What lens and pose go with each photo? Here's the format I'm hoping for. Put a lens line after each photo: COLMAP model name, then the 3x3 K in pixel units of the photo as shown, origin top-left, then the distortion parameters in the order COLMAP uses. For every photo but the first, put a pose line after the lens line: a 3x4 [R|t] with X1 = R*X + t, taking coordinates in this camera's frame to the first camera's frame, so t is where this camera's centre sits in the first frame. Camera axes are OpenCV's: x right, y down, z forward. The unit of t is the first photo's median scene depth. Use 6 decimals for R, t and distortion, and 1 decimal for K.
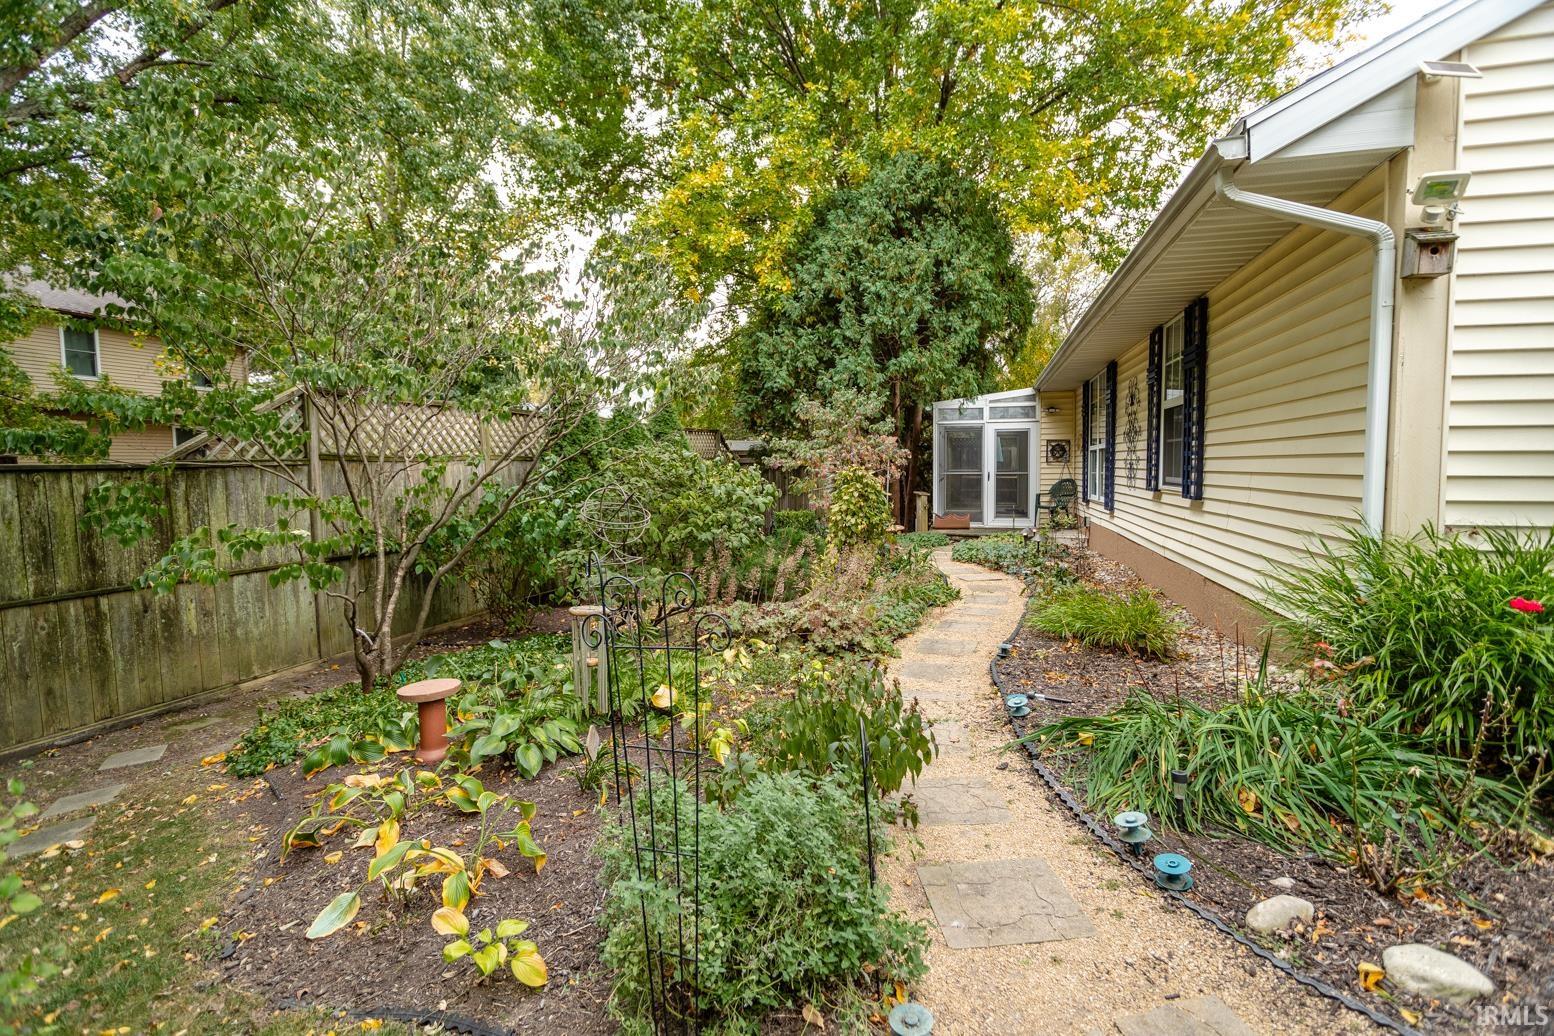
lens RADIAL K [[754.6, 0, 776.6], [0, 754.6, 515.0], [0, 0, 1]] dist [0.000236, 0.000419]
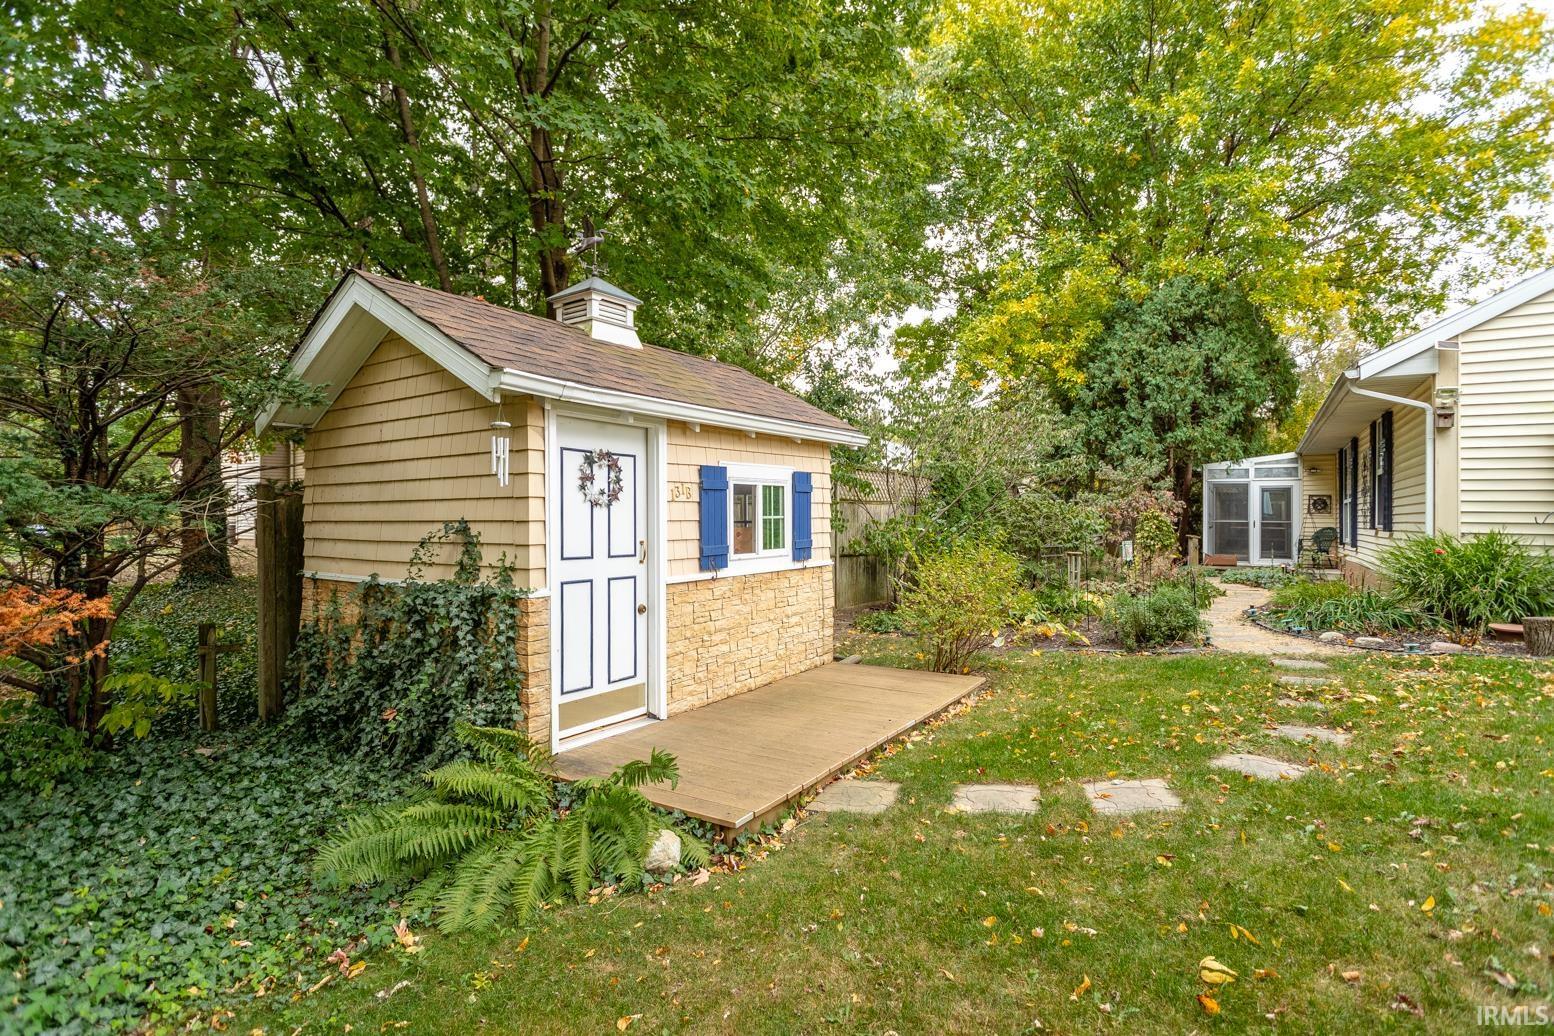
lens RADIAL K [[754.6, 0, 776.1], [0, 754.6, 514.1], [0, 0, 1]] dist [0.000236, 0.000419]
pose [[0.953750, 0.016306, -0.300158, -0.102781], [-0.037252, 0.997242, -0.064192, 0.044768], [0.298284, 0.072405, 0.951727, -0.446768]]
